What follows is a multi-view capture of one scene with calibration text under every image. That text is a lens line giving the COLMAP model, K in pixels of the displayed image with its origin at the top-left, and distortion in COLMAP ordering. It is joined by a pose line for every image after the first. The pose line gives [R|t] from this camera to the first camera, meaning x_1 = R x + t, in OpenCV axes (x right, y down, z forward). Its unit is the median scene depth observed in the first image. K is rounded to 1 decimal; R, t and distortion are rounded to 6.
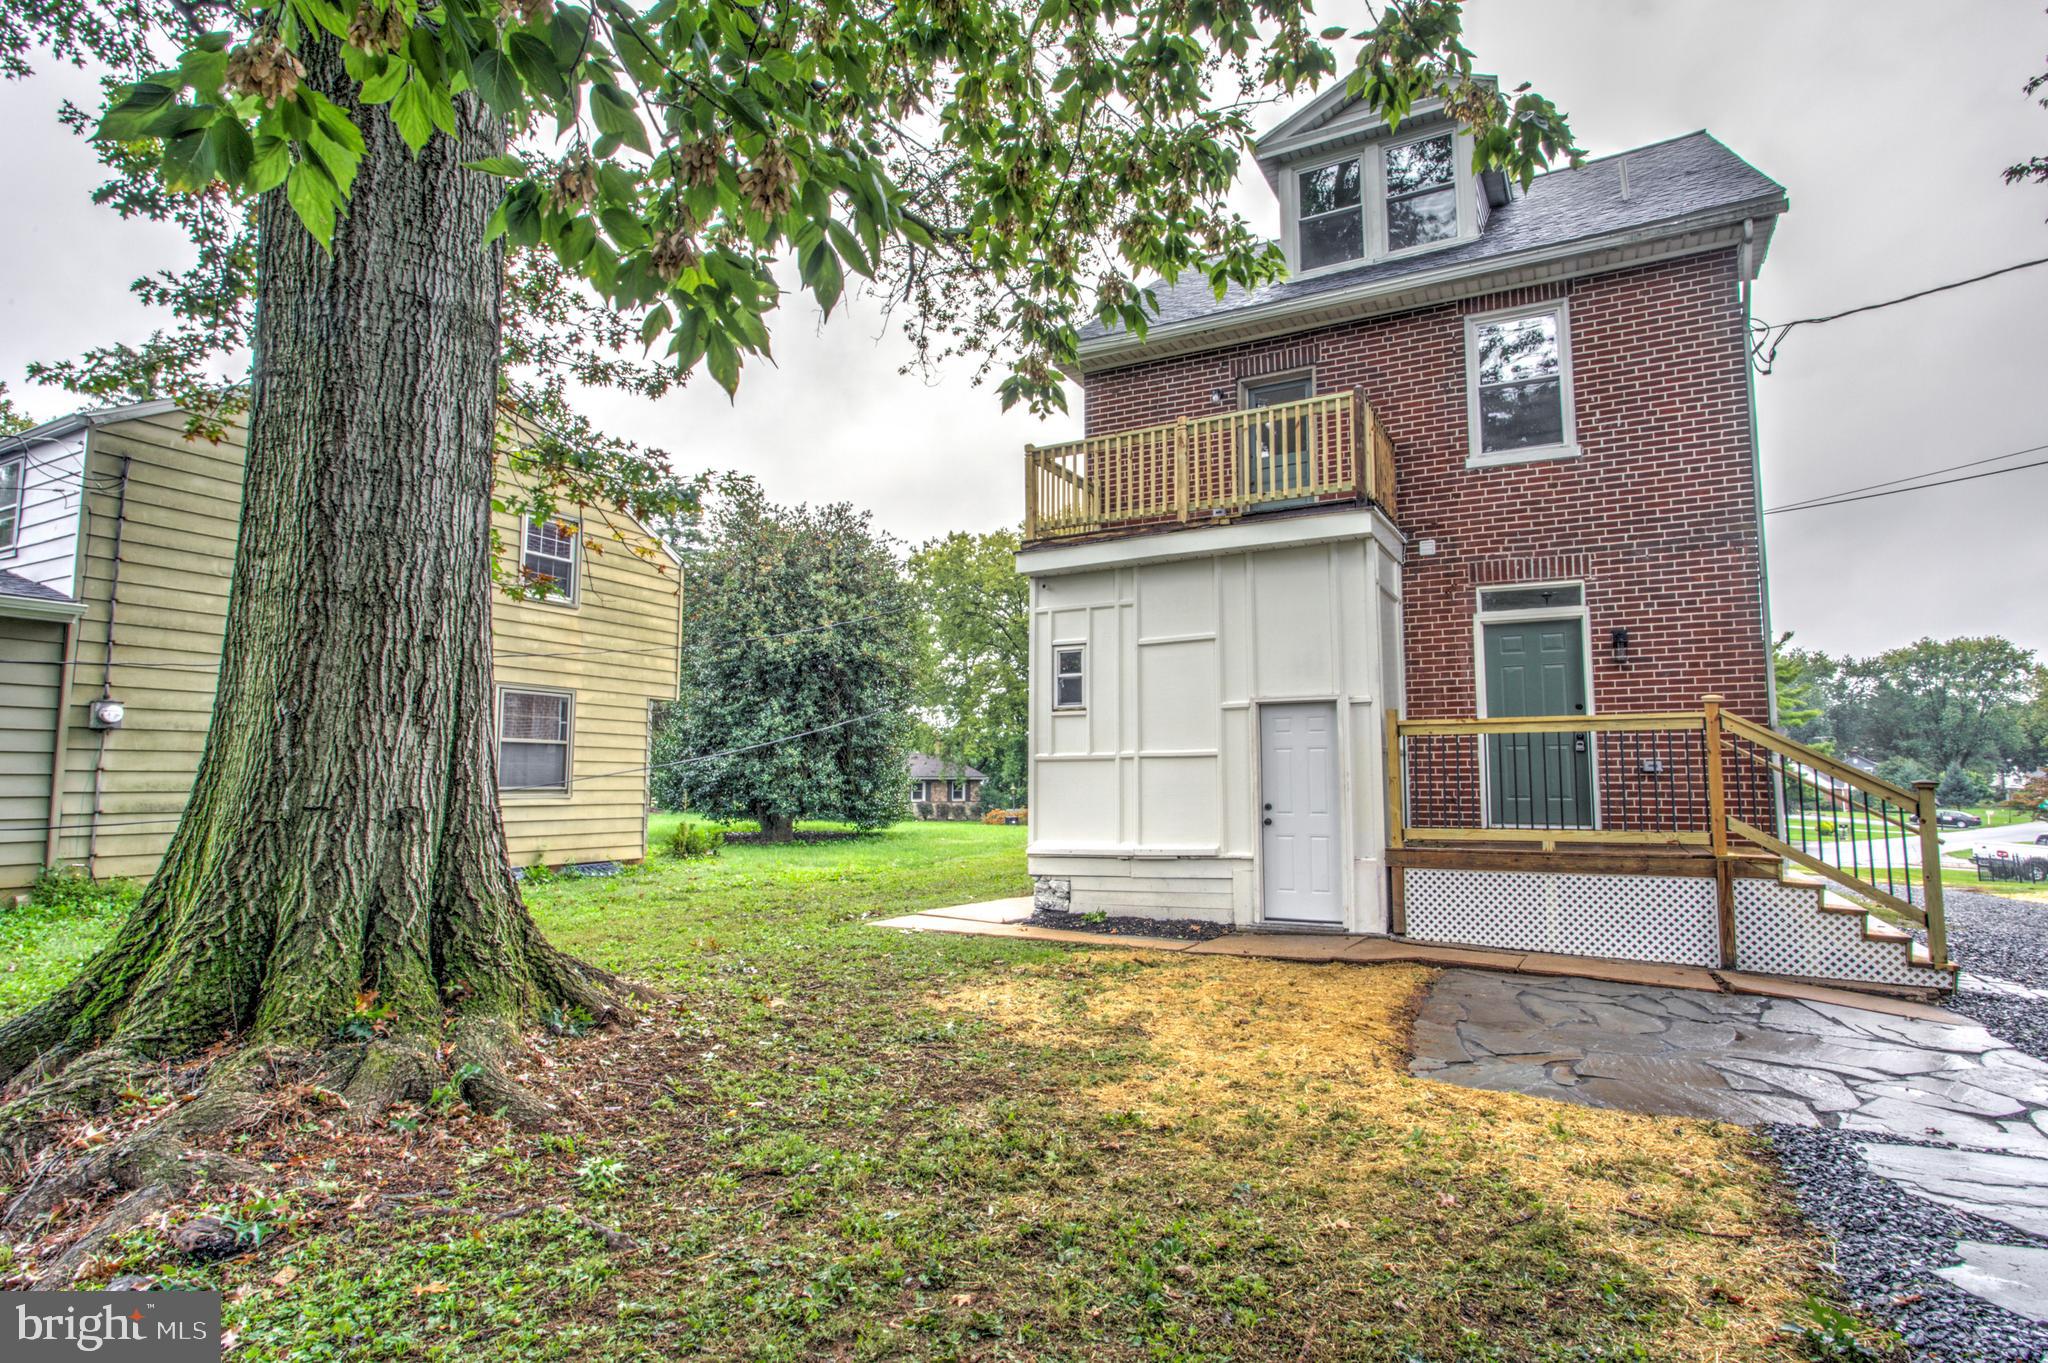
lens RADIAL K [[1032.3, 0, 1033.2], [0, 1032.3, 682.4], [0, 0, 1]] dist [0.003387, 0.001950]
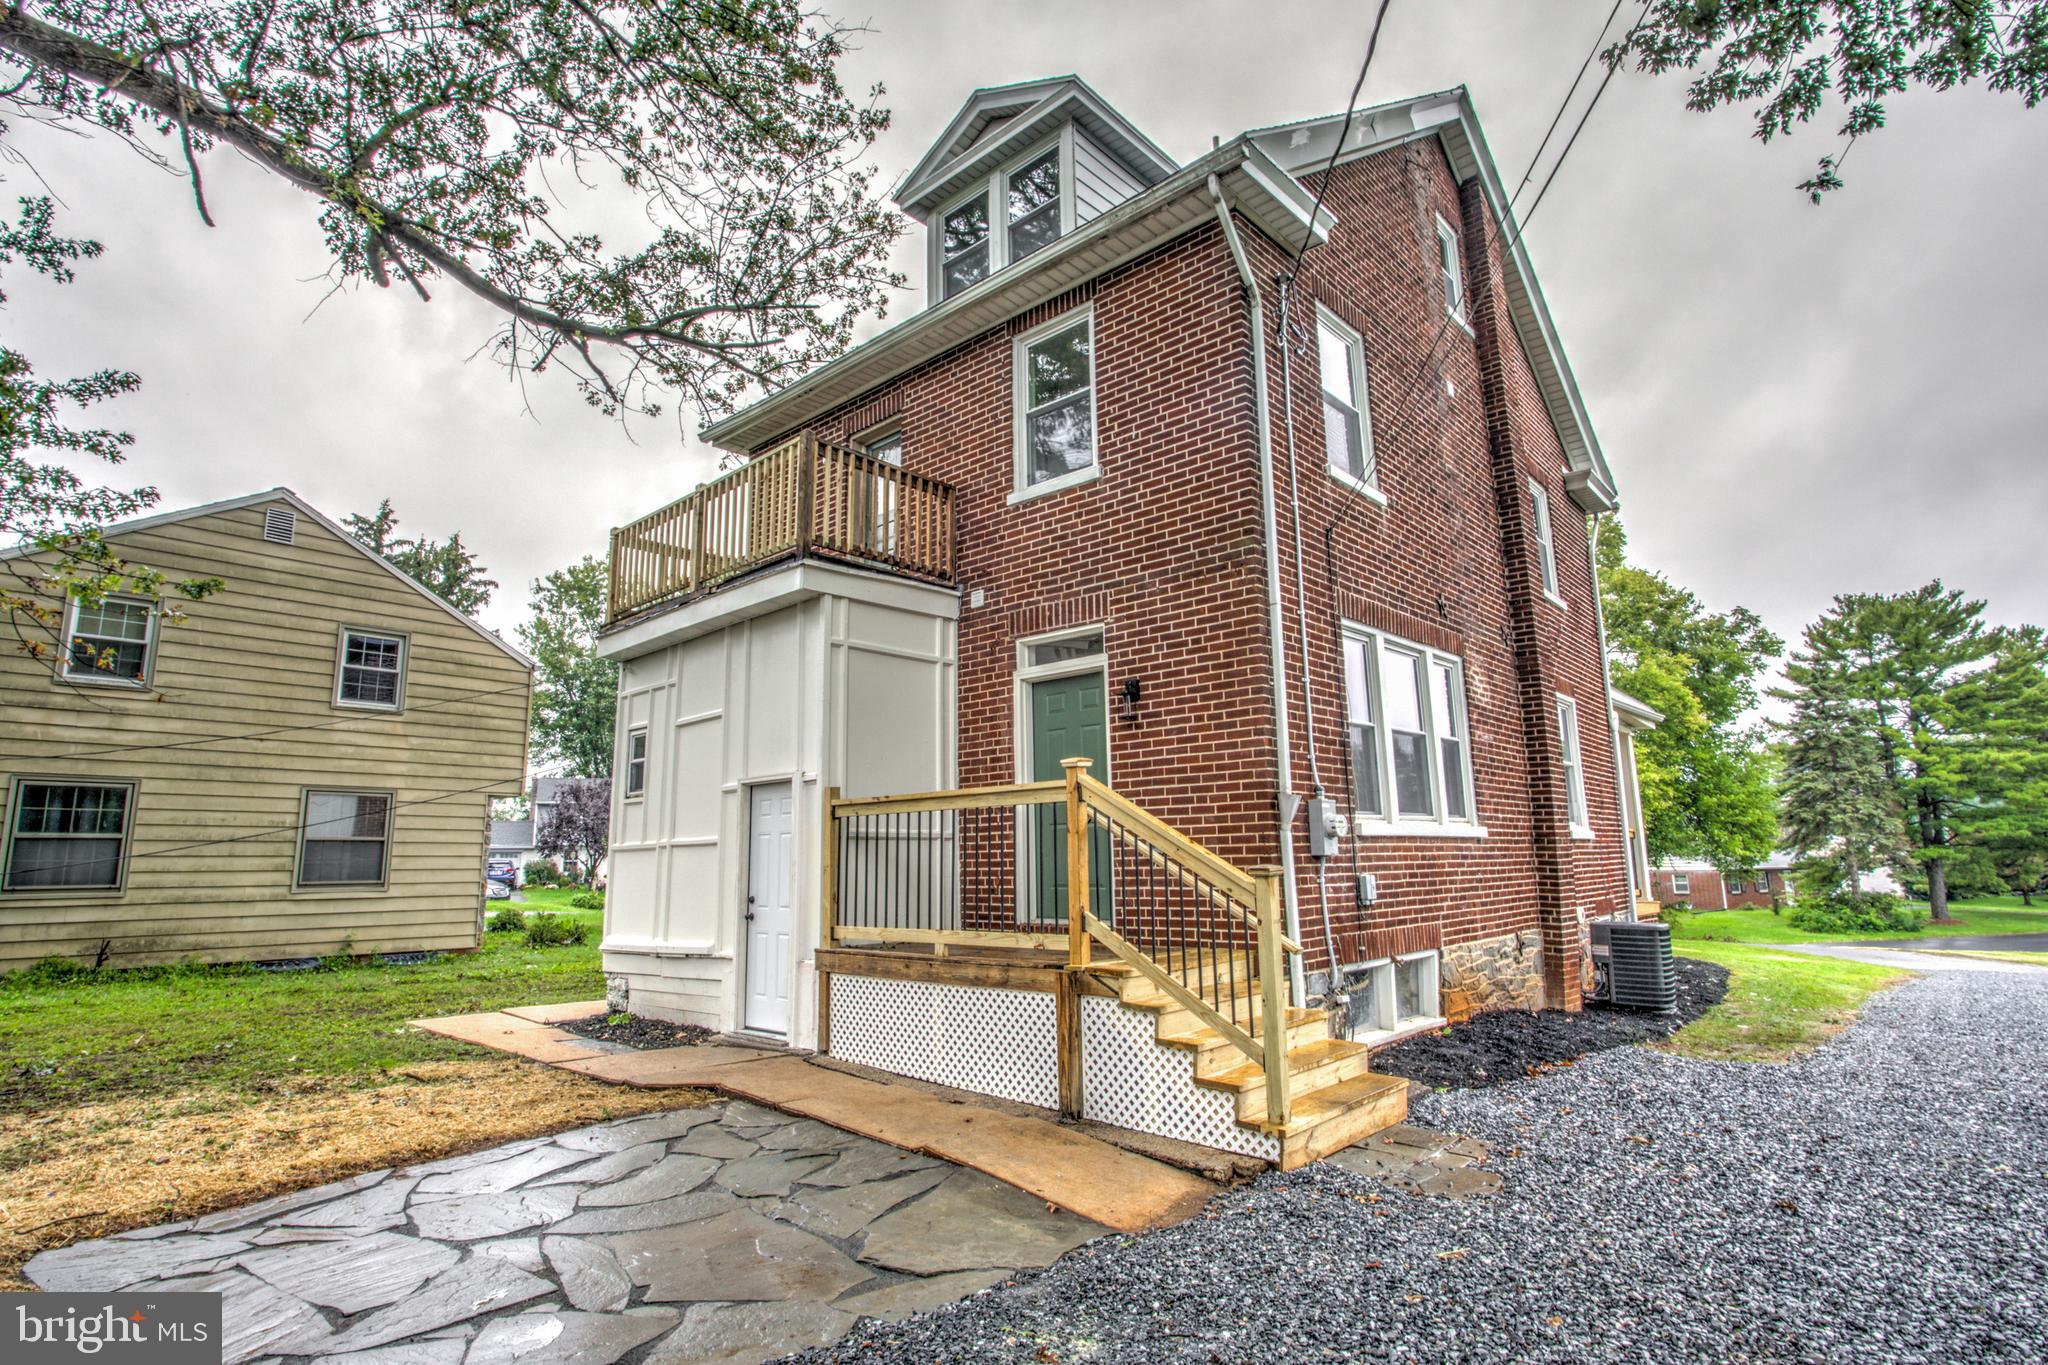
lens RADIAL K [[1032.3, 0, 1019.0], [0, 1032.3, 675.7], [0, 0, 1]] dist [0.003387, 0.001950]
pose [[0.960989, -0.060600, -0.269865, 0.690573], [0.037252, 0.995171, -0.090816, 0.016417], [0.274066, 0.077220, 0.958606, 0.186216]]
